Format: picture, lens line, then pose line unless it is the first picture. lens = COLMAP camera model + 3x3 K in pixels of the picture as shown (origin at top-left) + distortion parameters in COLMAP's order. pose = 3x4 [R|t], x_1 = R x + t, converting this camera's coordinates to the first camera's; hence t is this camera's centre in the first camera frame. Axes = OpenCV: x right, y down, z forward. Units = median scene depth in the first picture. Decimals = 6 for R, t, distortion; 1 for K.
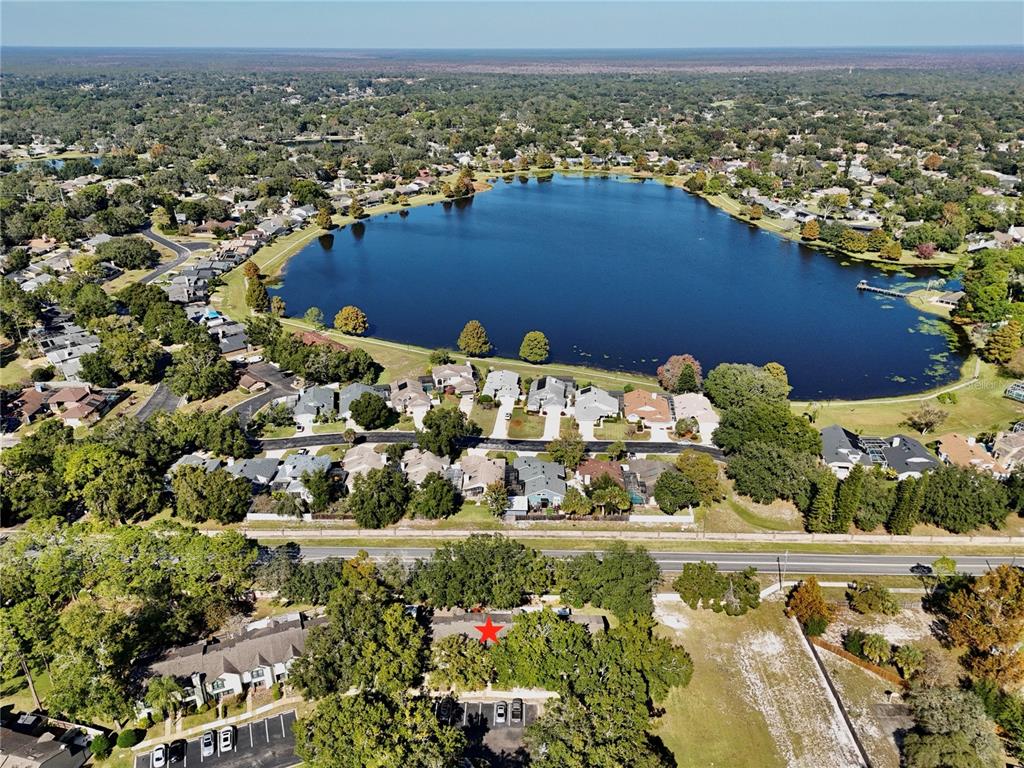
lens RADIAL K [[732.3, 0, 512.0], [0, 732.3, 384.0], [0, 0, 1]] dist [0.003285, -0.001099]
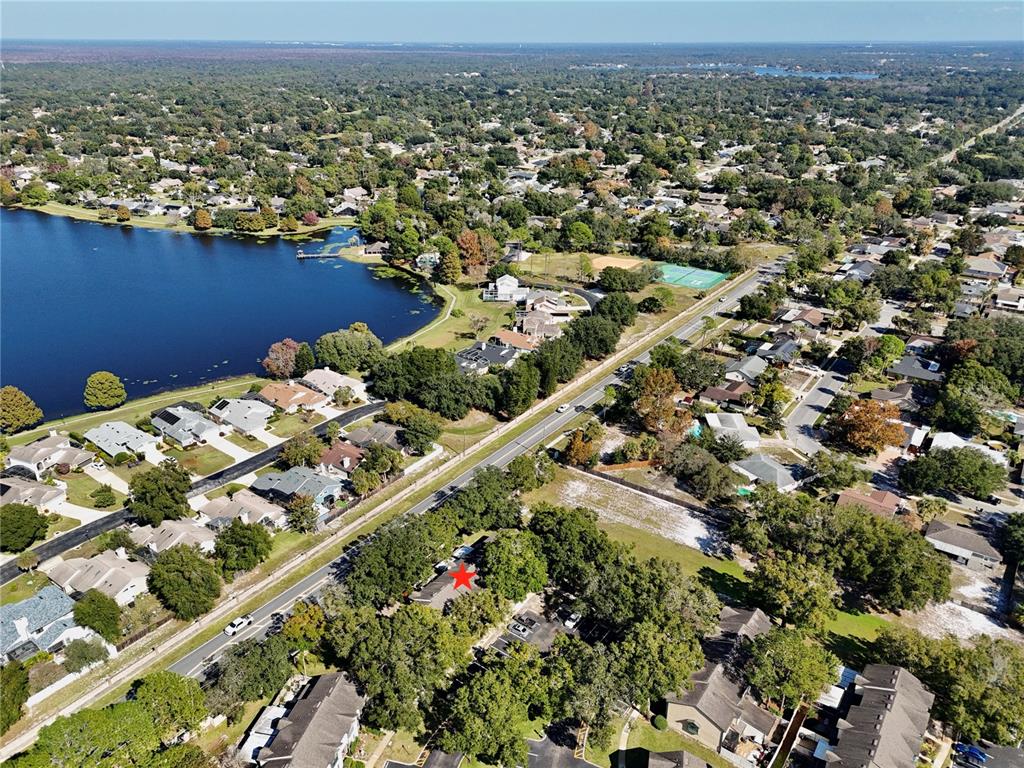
lens RADIAL K [[715.0, 0, 512.0], [0, 715.0, 384.0], [0, 0, 1]] dist [-0.005124, -0.002711]
pose [[0.566584, -0.337906, 0.751533, -0.378553], [0.323875, 0.929969, 0.173964, -0.056886], [-0.757686, 0.144838, 0.636344, 0.124540]]
